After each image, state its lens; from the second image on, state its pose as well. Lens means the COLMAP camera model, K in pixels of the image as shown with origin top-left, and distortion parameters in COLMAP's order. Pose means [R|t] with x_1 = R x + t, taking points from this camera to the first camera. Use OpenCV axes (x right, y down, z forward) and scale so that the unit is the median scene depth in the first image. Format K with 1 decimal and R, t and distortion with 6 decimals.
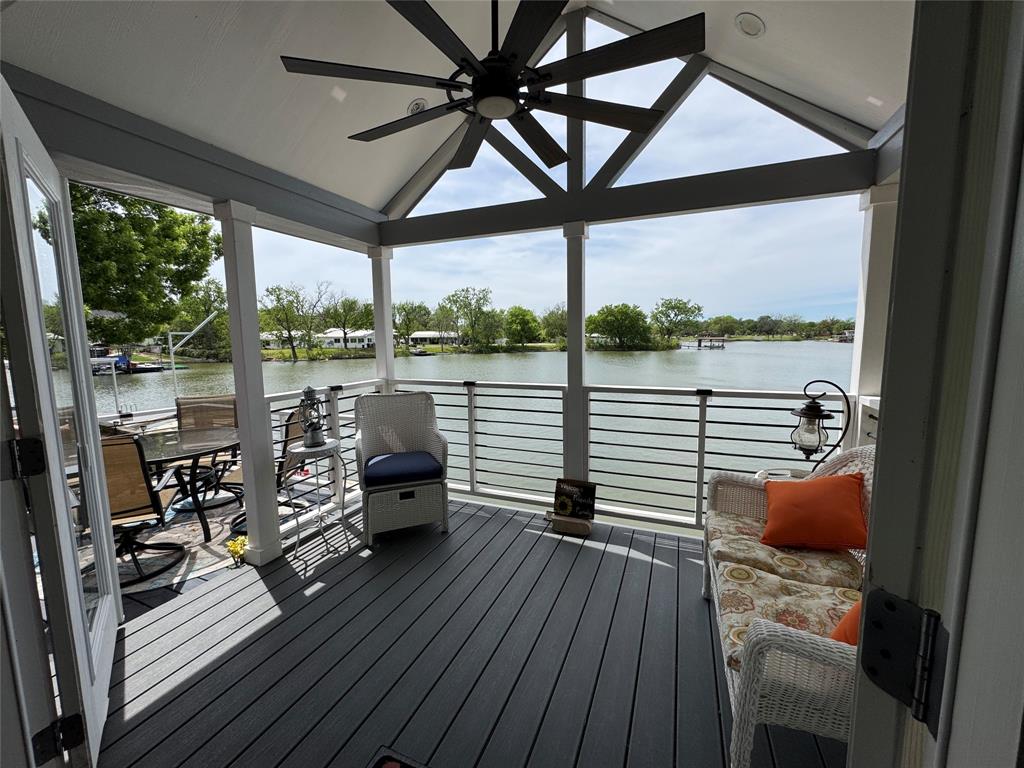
lens RADIAL K [[411.1, 0, 510.8], [0, 411.1, 383.4], [0, 0, 1]] dist [0.000530, -0.000221]
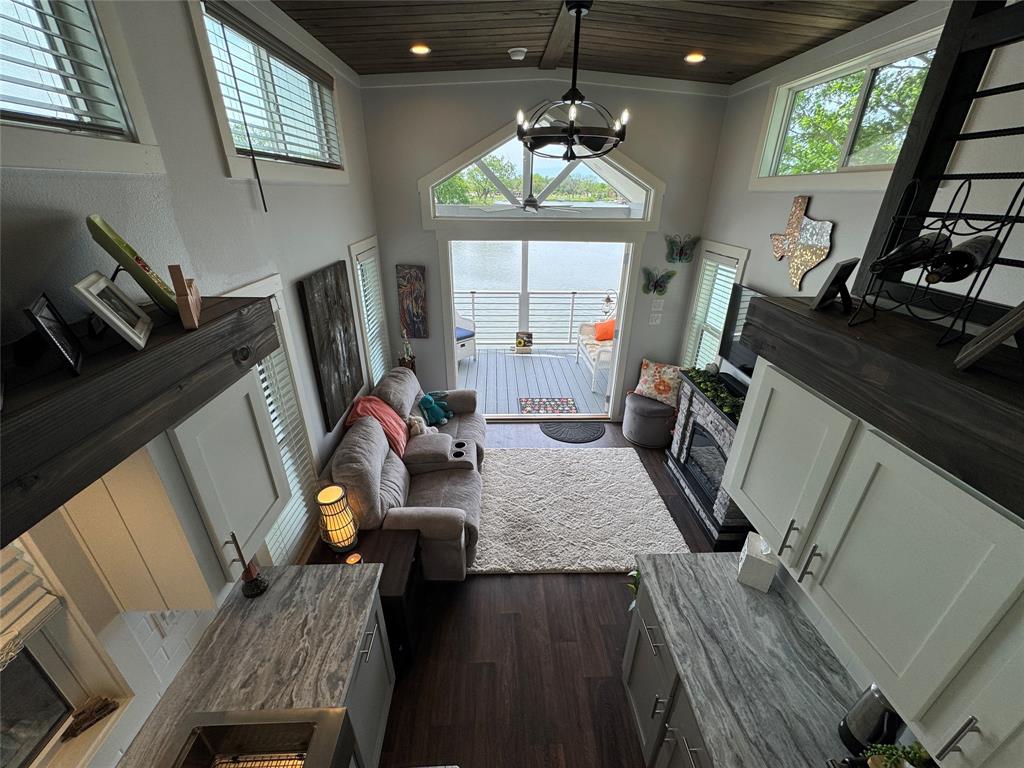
lens RADIAL K [[411.1, 0, 512.4], [0, 411.1, 386.5], [0, 0, 1]] dist [0.000530, -0.000221]
pose [[0.907700, -0.156687, 0.389267, -0.889304], [0.022678, 0.944631, 0.327351, -0.249729], [-0.419005, -0.288309, 0.860995, -1.125100]]
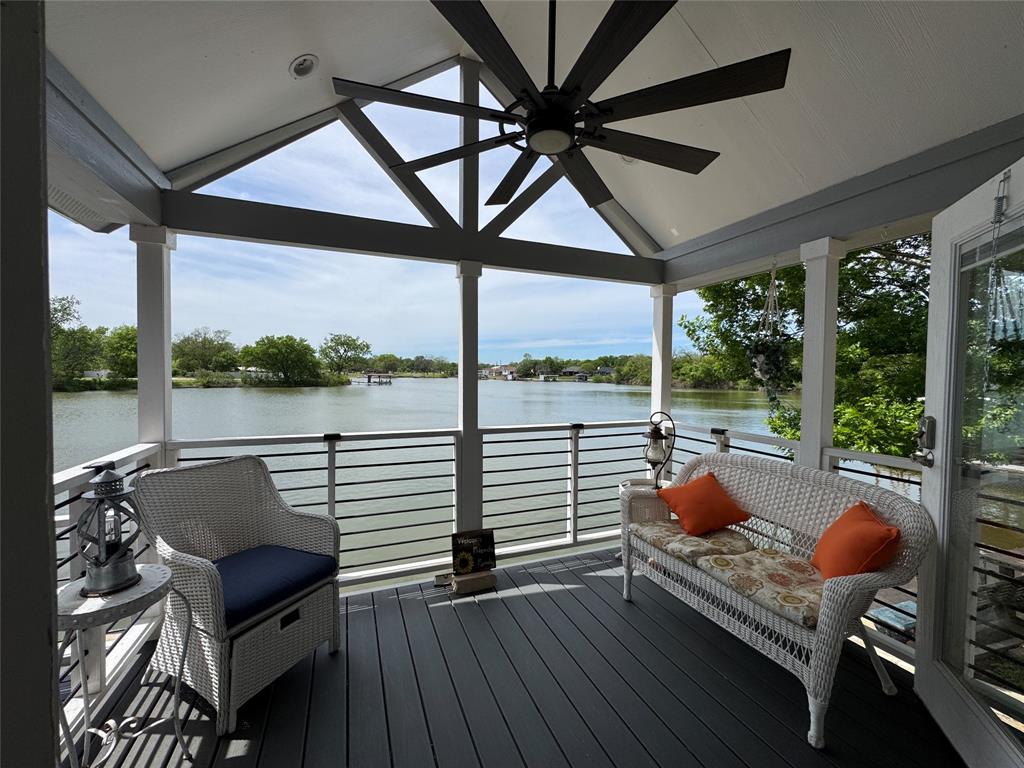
lens RADIAL K [[411.1, 0, 515.1], [0, 411.1, 381.6], [0, 0, 1]] dist [0.000530, -0.000221]
pose [[0.710471, 0.003681, 0.703717, -0.433255], [0.059997, 0.996029, -0.065783, -0.034223], [-0.701164, 0.088958, 0.707429, 0.244126]]
